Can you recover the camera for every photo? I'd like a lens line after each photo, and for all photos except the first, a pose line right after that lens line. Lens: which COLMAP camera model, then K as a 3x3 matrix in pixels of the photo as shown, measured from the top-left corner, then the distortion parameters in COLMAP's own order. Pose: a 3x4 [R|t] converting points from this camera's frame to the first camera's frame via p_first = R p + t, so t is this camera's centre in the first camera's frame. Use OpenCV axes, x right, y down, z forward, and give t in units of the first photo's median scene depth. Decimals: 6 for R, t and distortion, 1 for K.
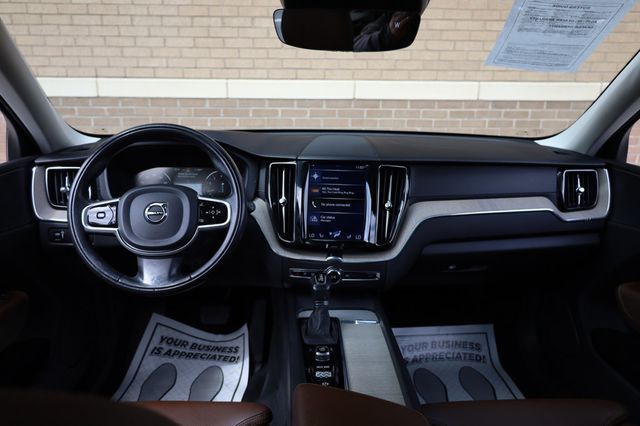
lens RADIAL K [[445.5, 0, 320.0], [0, 445.5, 213.0], [0, 0, 1]] dist [0.002396, 0.000996]
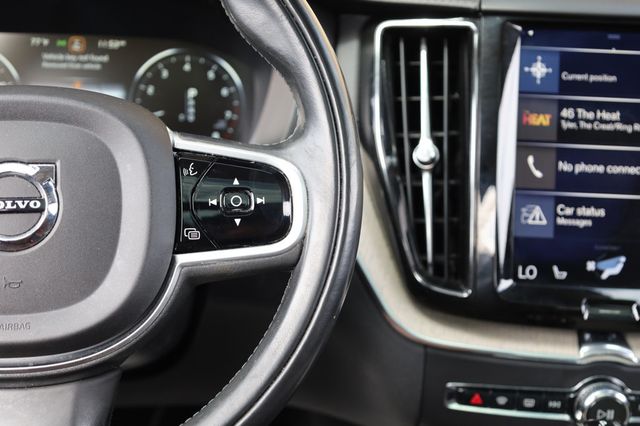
lens RADIAL K [[908.3, 0, 320.0], [0, 908.3, 213.0], [0, 0, 1]] dist [0.007388, -0.019501]
pose [[0.995894, 0.003739, 0.090447, -0.208071], [-0.008807, 0.998409, 0.055698, -0.020981], [-0.090095, -0.056266, 0.994343, 0.417409]]
